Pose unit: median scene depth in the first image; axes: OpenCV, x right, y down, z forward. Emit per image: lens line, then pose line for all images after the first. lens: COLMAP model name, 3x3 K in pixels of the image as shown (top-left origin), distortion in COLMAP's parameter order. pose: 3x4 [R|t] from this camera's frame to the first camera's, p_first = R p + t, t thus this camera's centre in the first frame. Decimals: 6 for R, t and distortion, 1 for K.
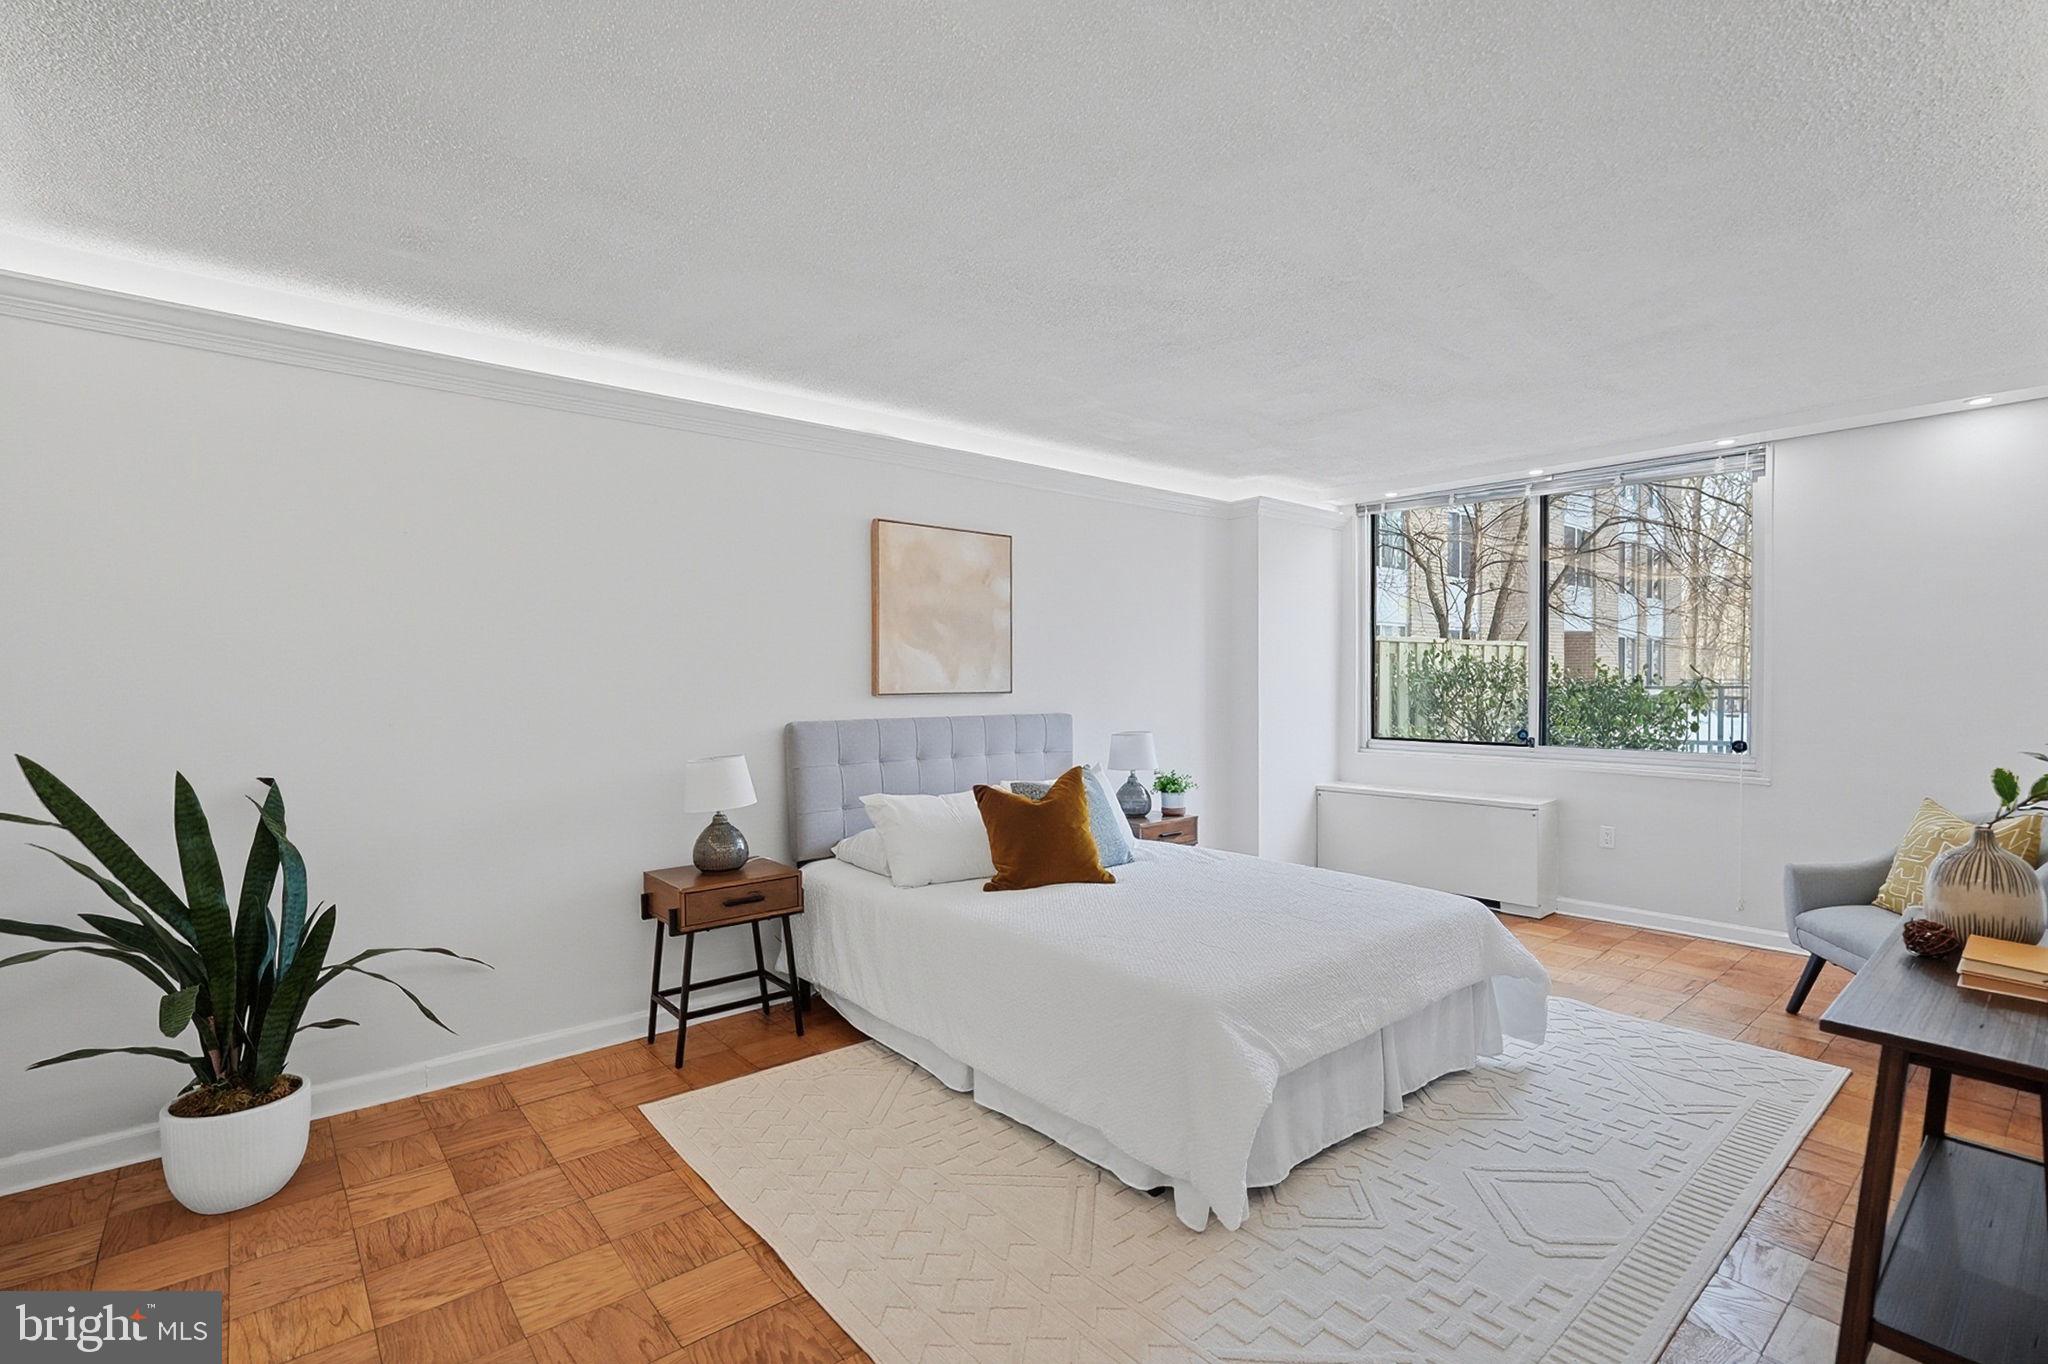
lens RADIAL K [[979.1, 0, 1022.9], [0, 979.1, 674.5], [0, 0, 1]] dist [0.000601, -0.000006]
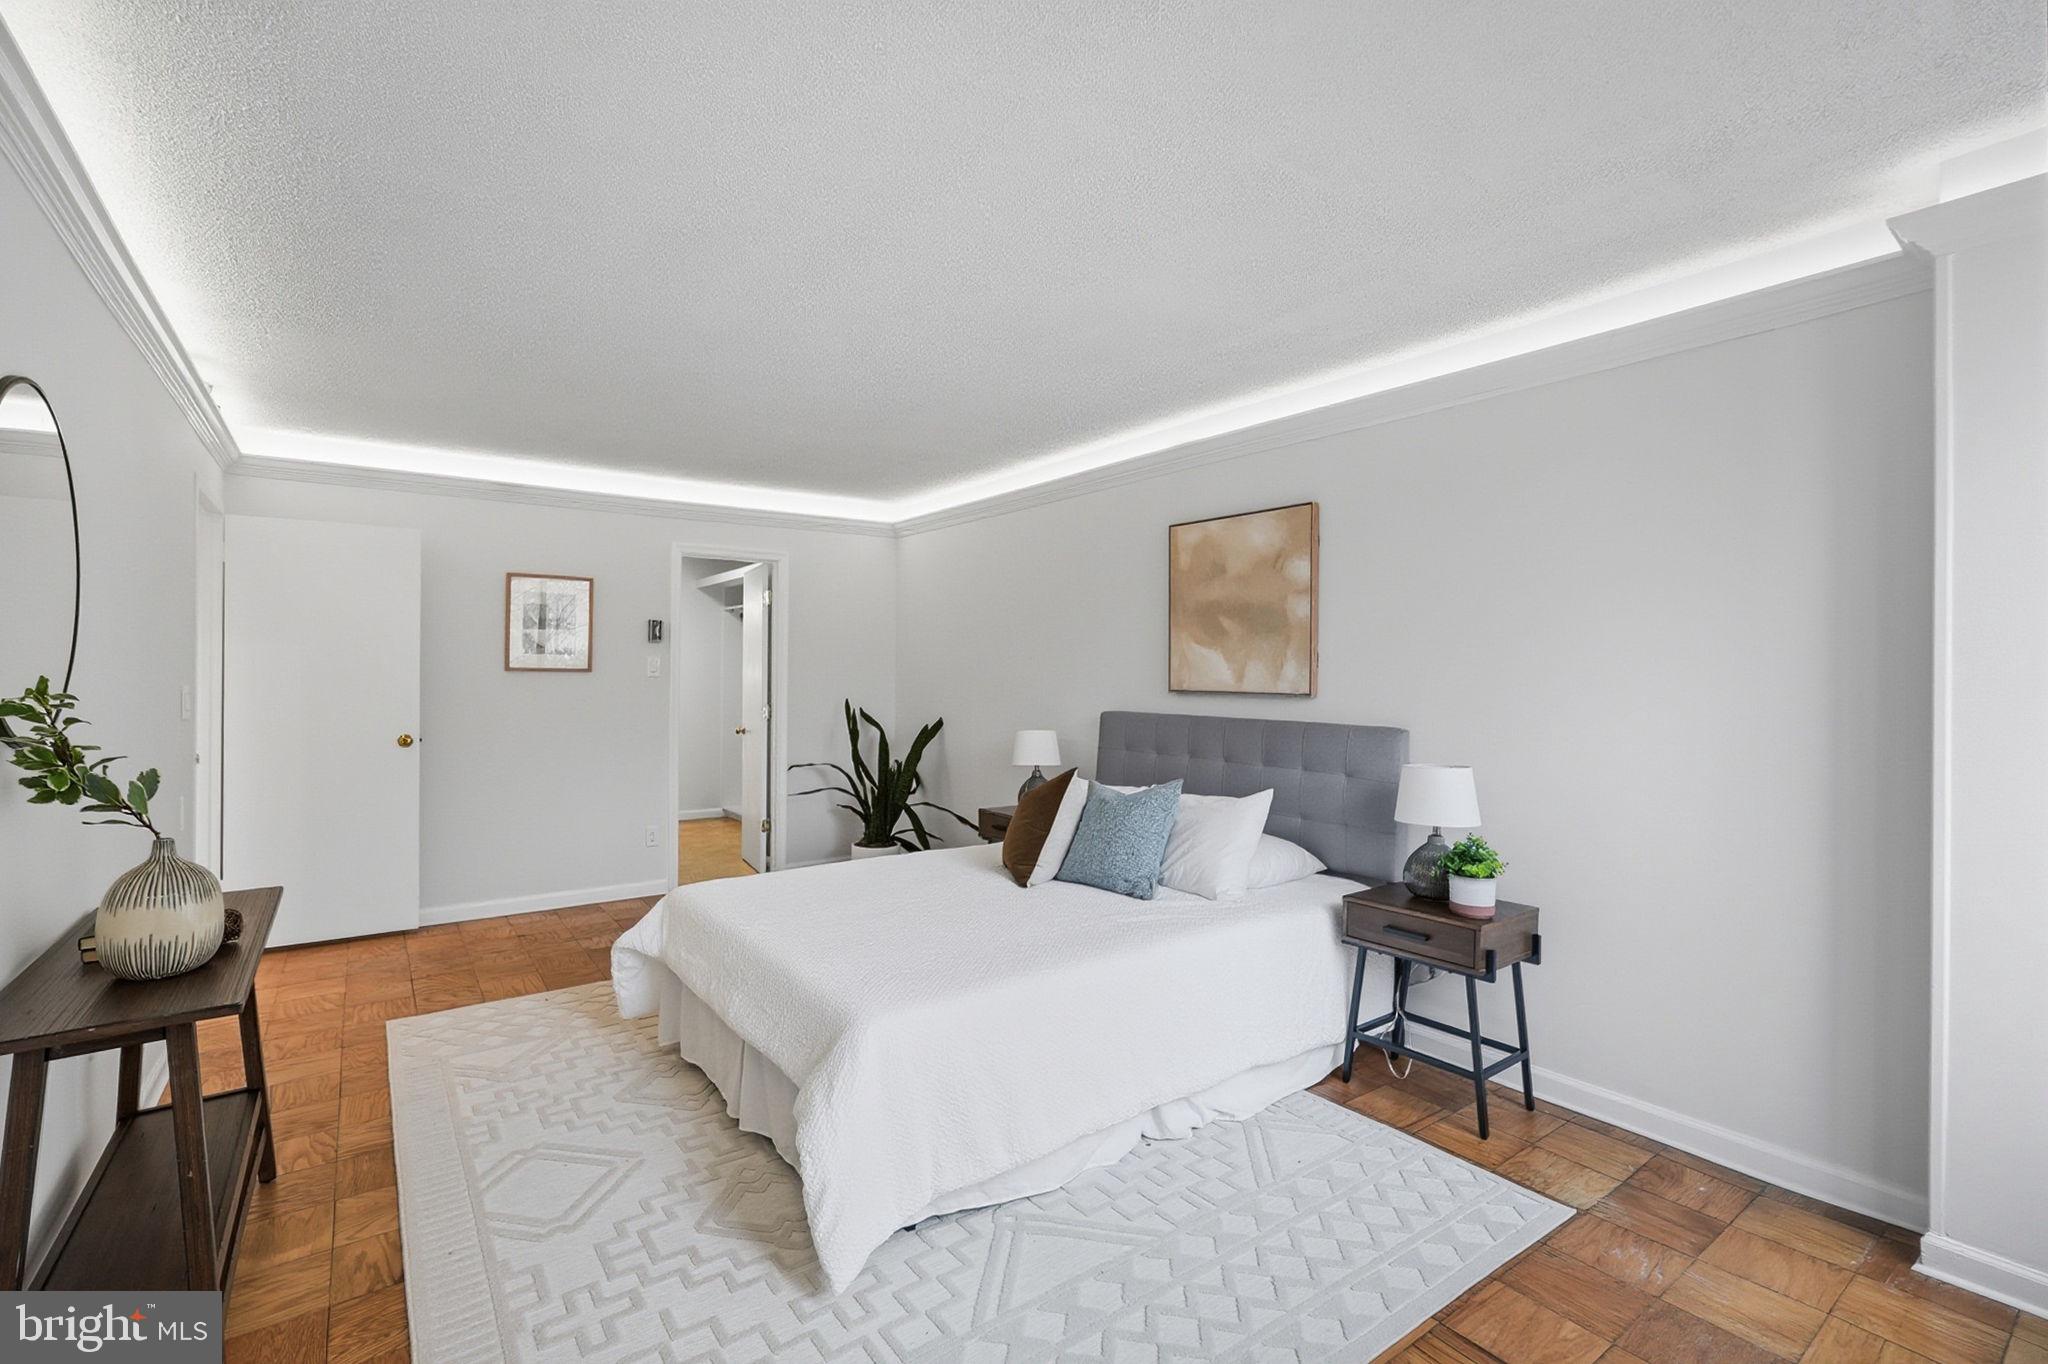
lens RADIAL K [[912.7, 0, 1022.0], [0, 912.7, 672.0], [0, 0, 1]] dist [-0.019625, 0.007232]
pose [[-0.077087, 0.008737, -0.996986, 0.815128], [-0.007208, 0.999931, 0.009320, -0.007097], [0.996998, 0.007905, -0.077019, 0.874006]]
